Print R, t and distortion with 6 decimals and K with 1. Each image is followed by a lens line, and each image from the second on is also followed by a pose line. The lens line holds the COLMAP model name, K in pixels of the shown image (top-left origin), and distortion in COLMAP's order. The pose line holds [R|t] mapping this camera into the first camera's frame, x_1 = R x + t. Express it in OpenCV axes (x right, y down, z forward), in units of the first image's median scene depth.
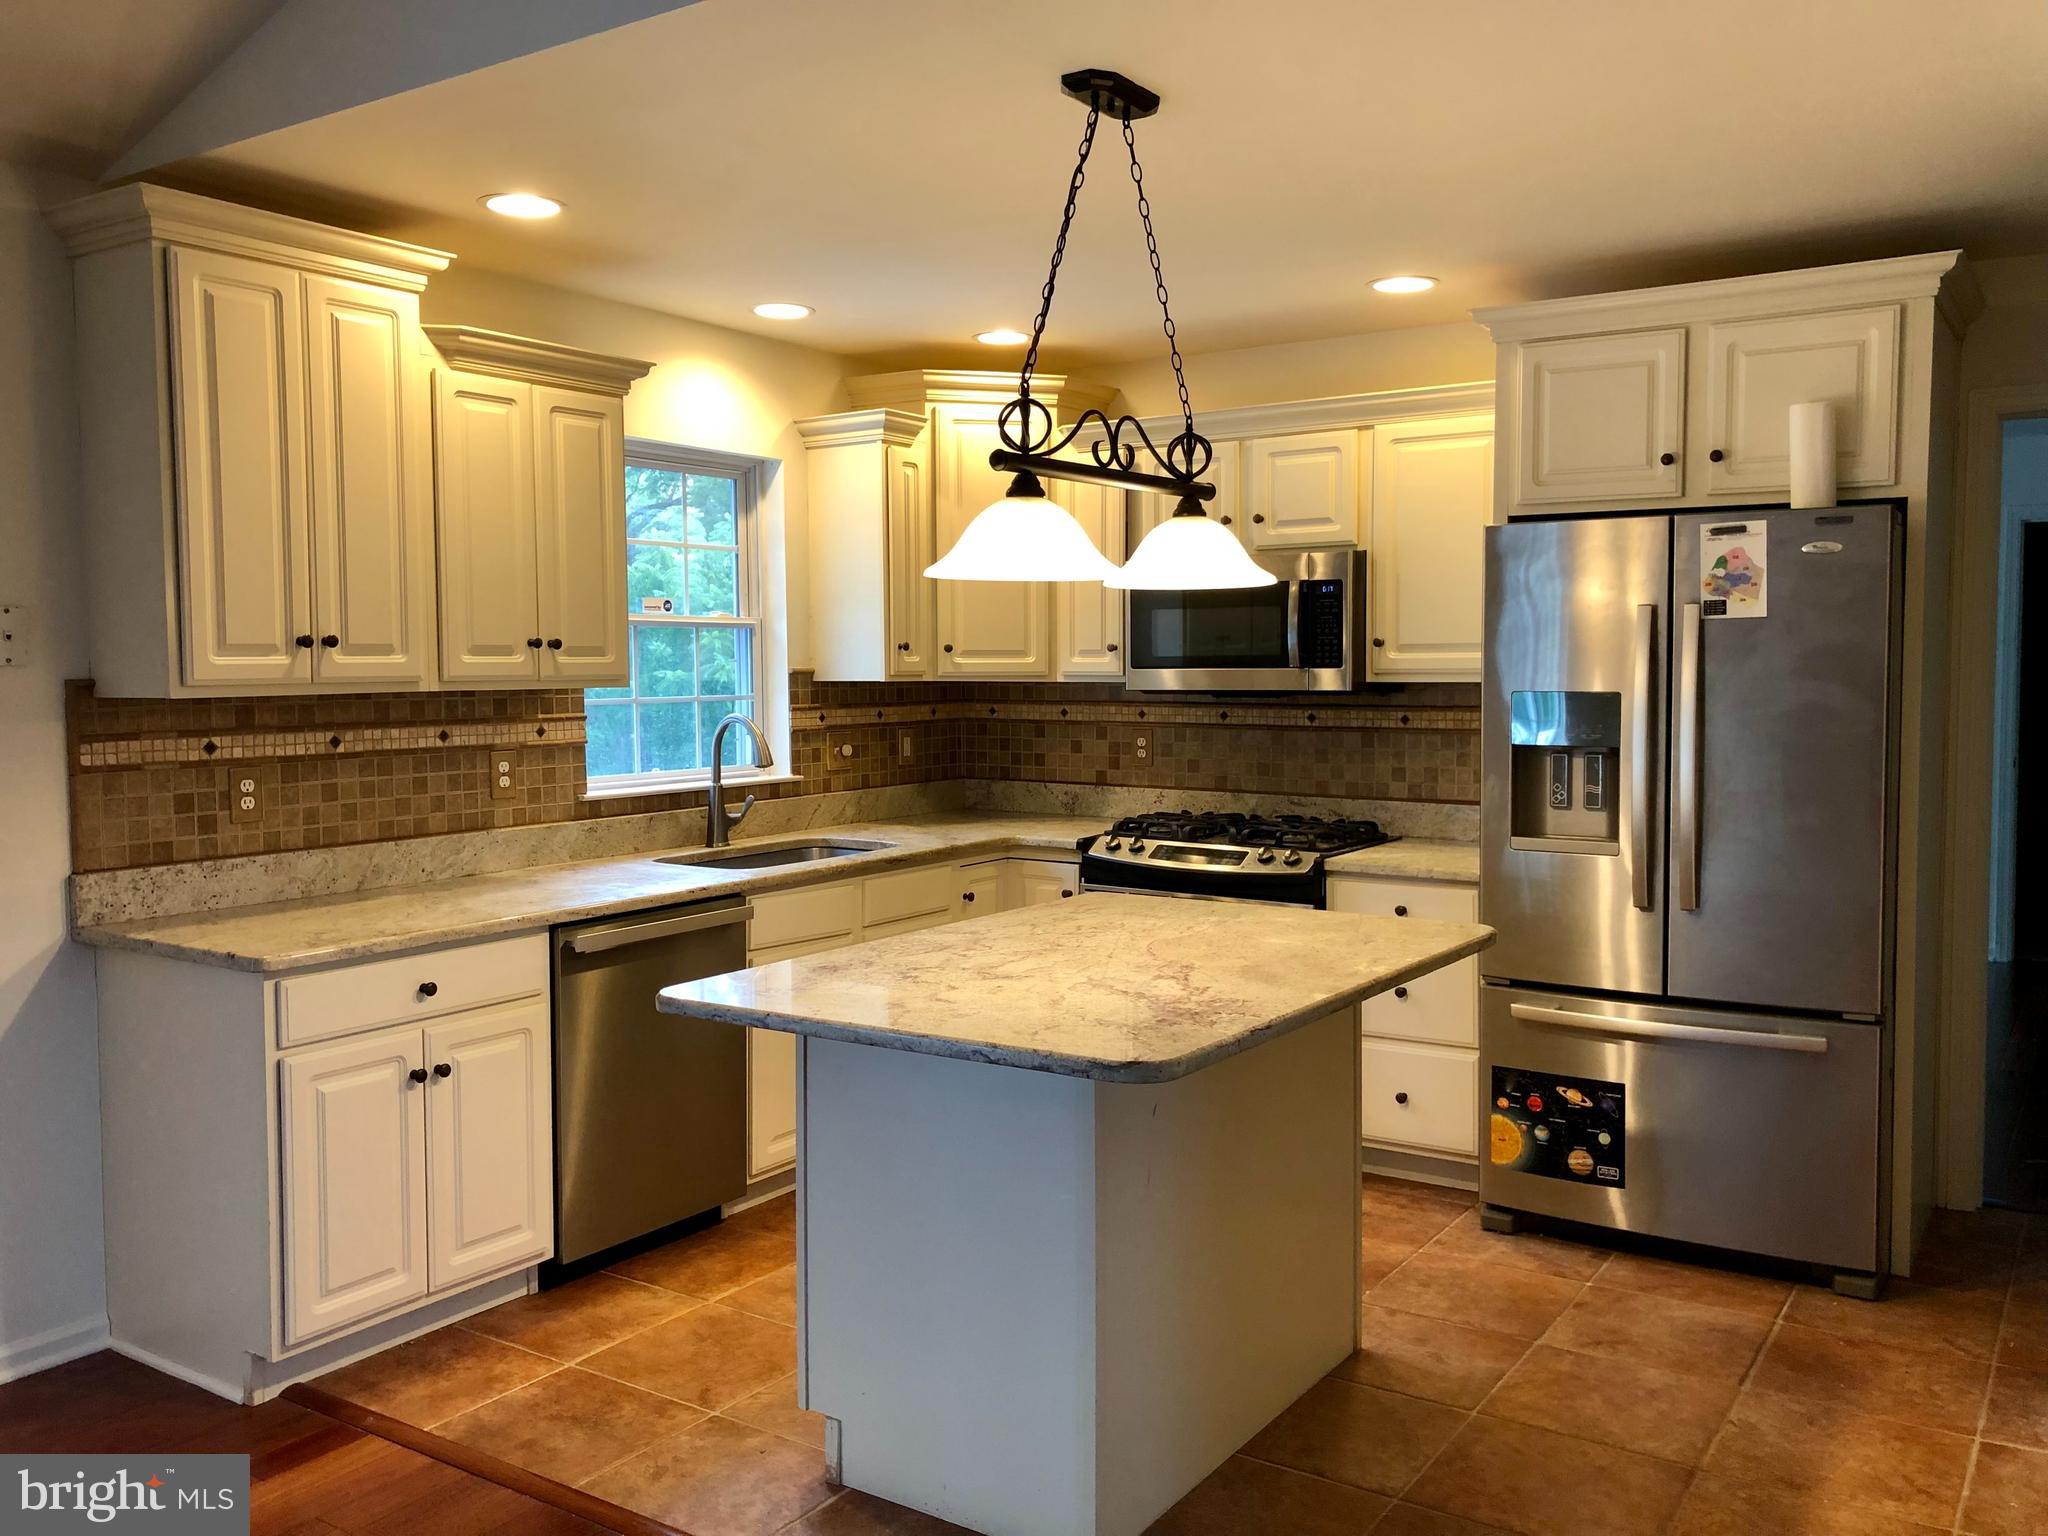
lens RADIAL K [[1683.1, 0, 1029.3], [0, 1683.1, 736.0], [0, 0, 1]] dist [0.032757, -0.096432]
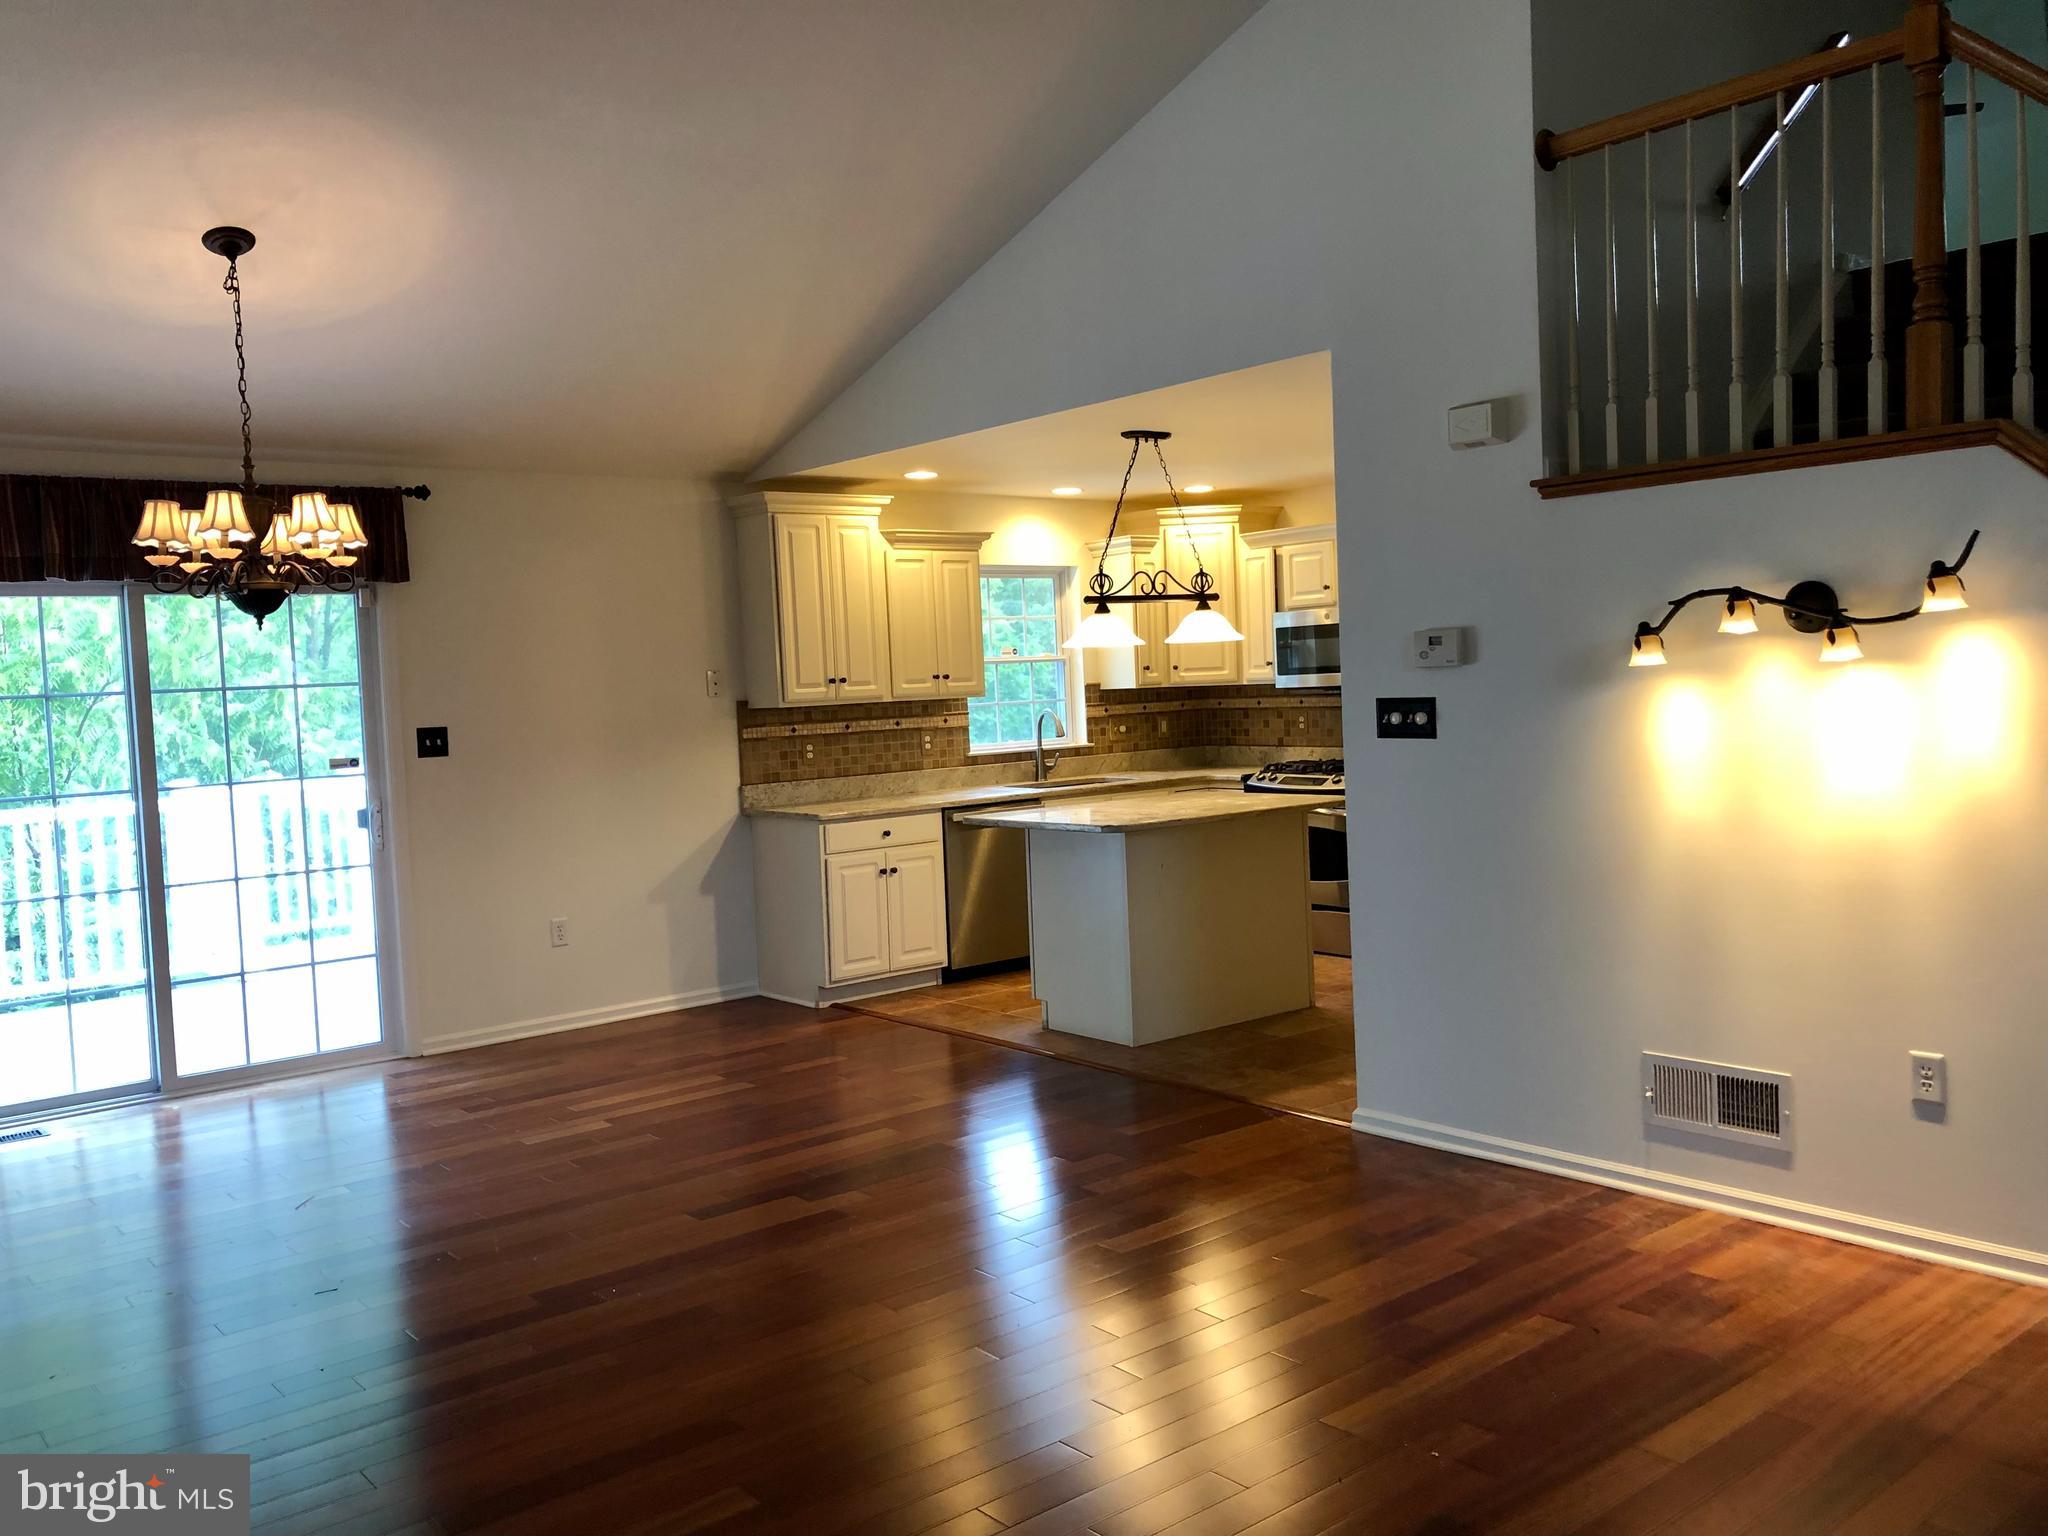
lens RADIAL K [[1683.1, 0, 1029.3], [0, 1683.1, 736.0], [0, 0, 1]] dist [0.032757, -0.096432]
pose [[0.957342, -0.026360, -0.287752, 0.398006], [0.025541, 0.999652, -0.006599, 0.033464], [0.287826, -0.001032, 0.957682, -0.917651]]
